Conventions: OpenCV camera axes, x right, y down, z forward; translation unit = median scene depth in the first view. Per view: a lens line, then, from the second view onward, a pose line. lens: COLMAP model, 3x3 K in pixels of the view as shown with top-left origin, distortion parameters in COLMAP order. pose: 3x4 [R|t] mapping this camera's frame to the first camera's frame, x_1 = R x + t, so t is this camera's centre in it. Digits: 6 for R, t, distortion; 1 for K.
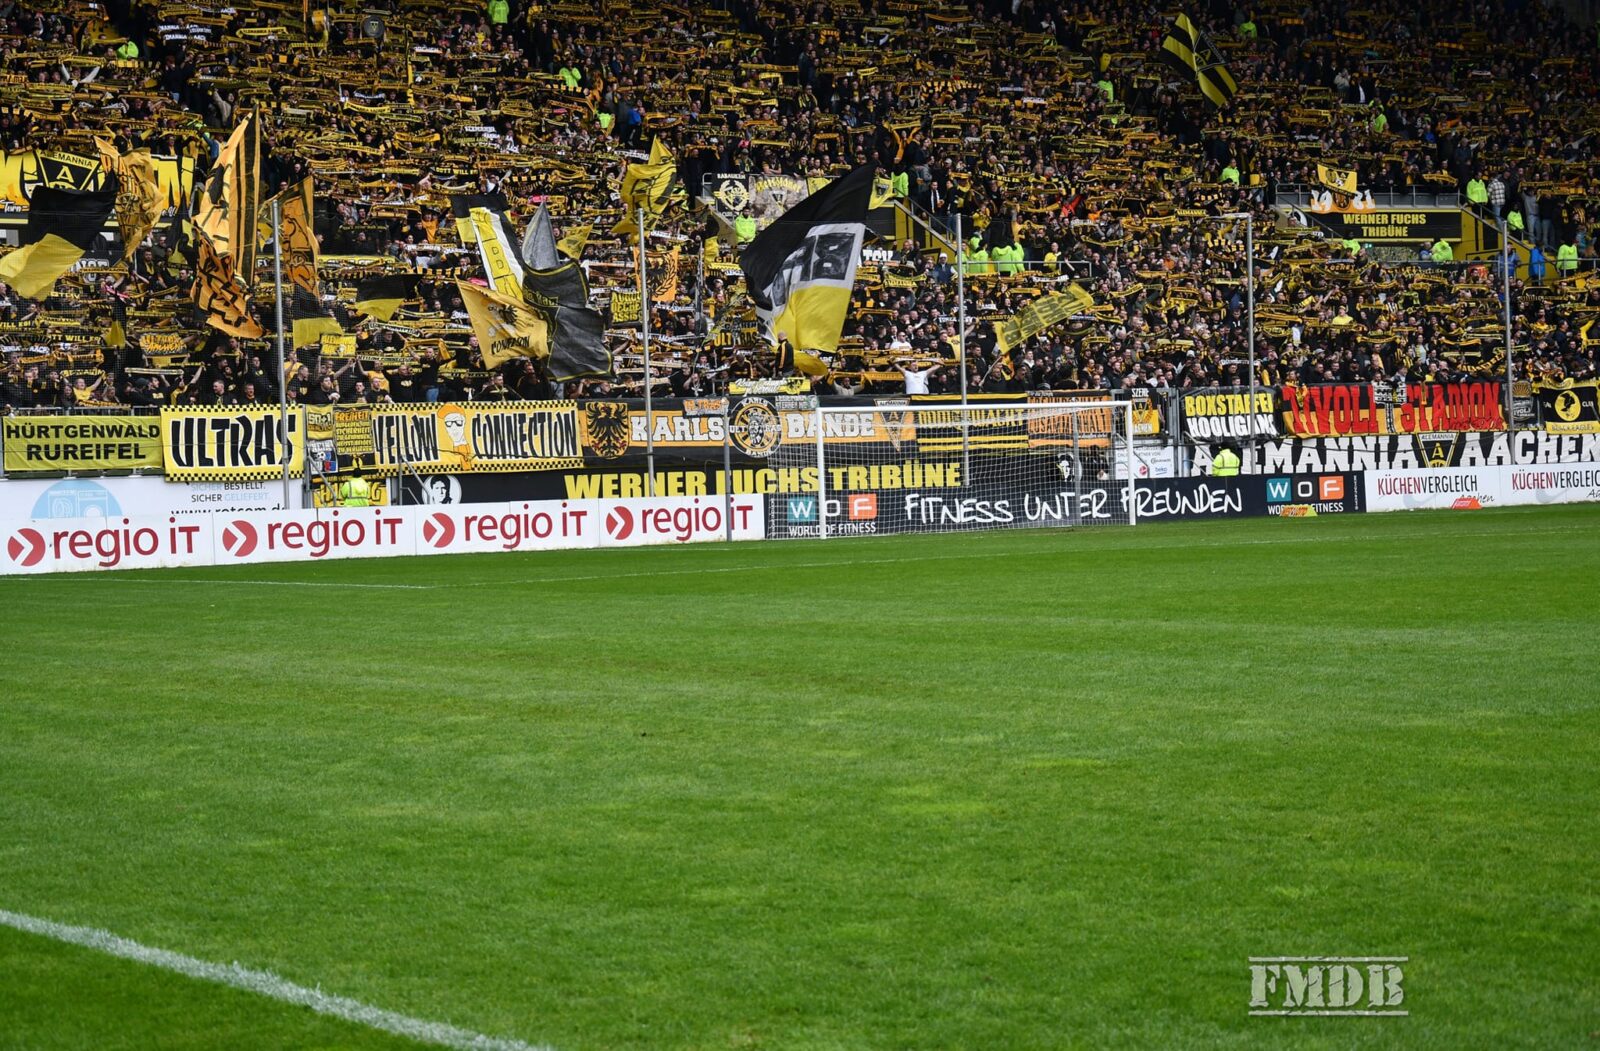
lens RADIAL K [[3308.5, 0, 781.6], [0, 3308.5, 553.0], [0, 0, 1]] dist [0.424065, 0.951290]
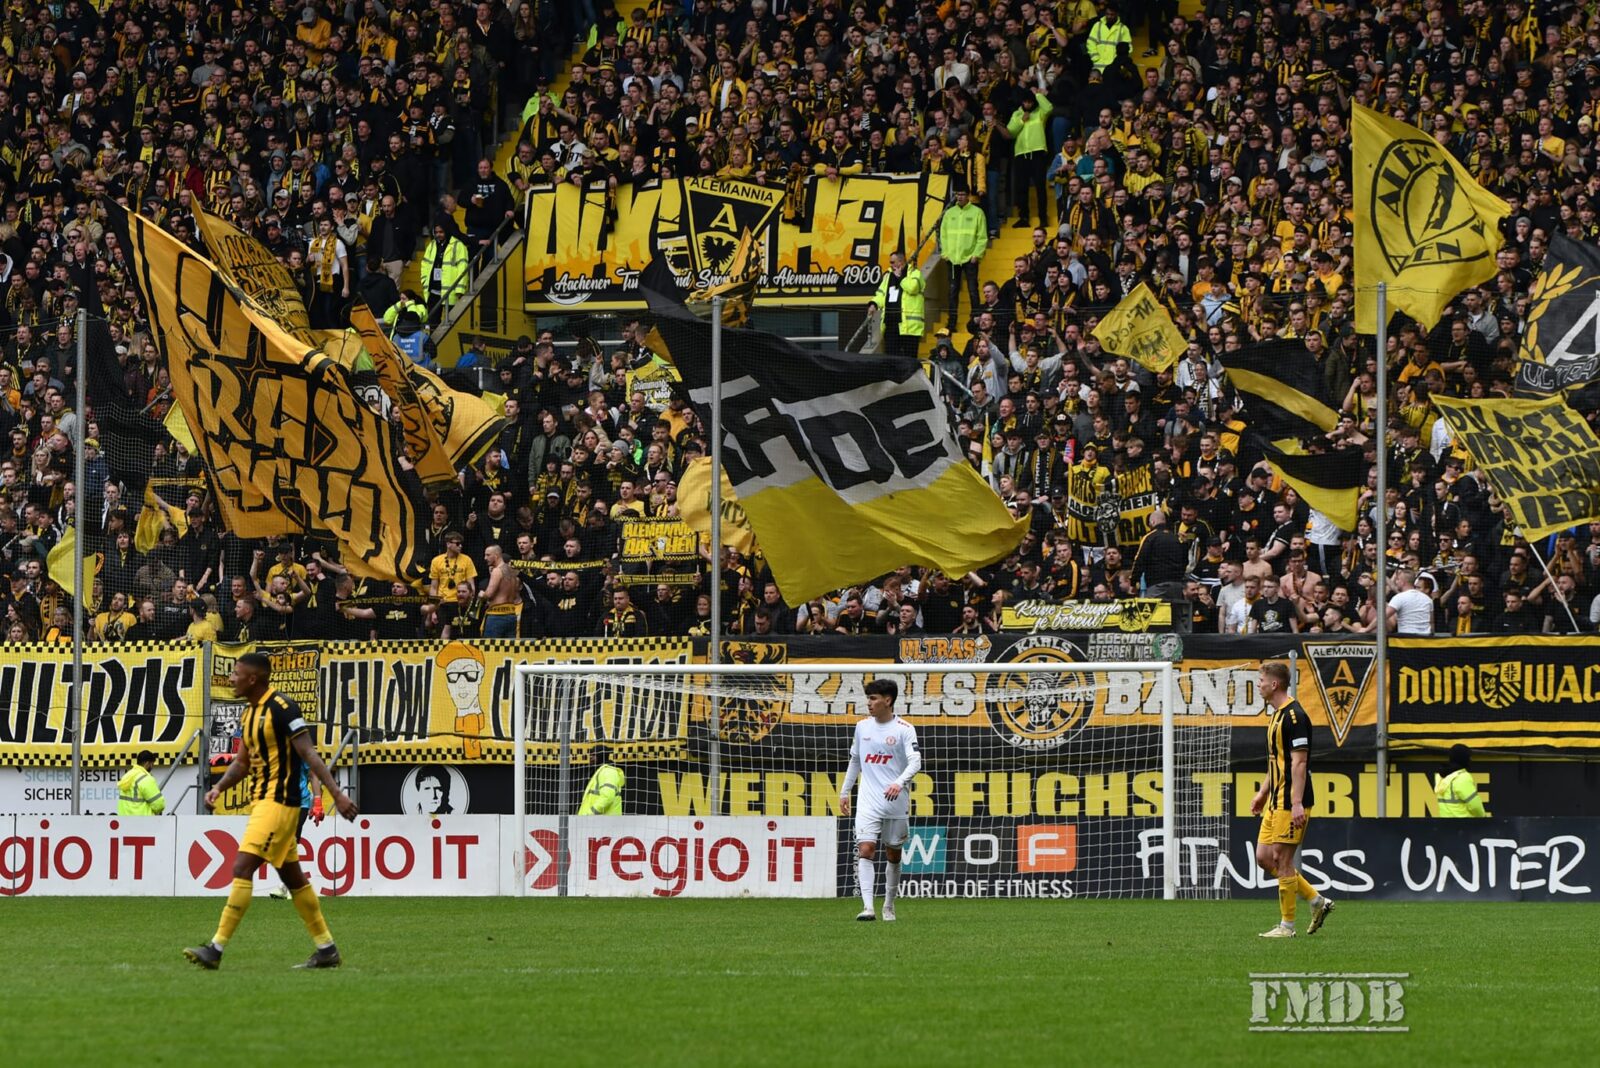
lens RADIAL K [[10580.1, 0, 800.0], [0, 10580.1, 534.0], [0, 0, 1]] dist [0.941794, 22.994390]
pose [[0.598098, 0.011561, -0.801340, 1.349926], [-0.040303, 0.999065, -0.015667, -0.036031], [0.800409, 0.041667, 0.598004, -0.042331]]
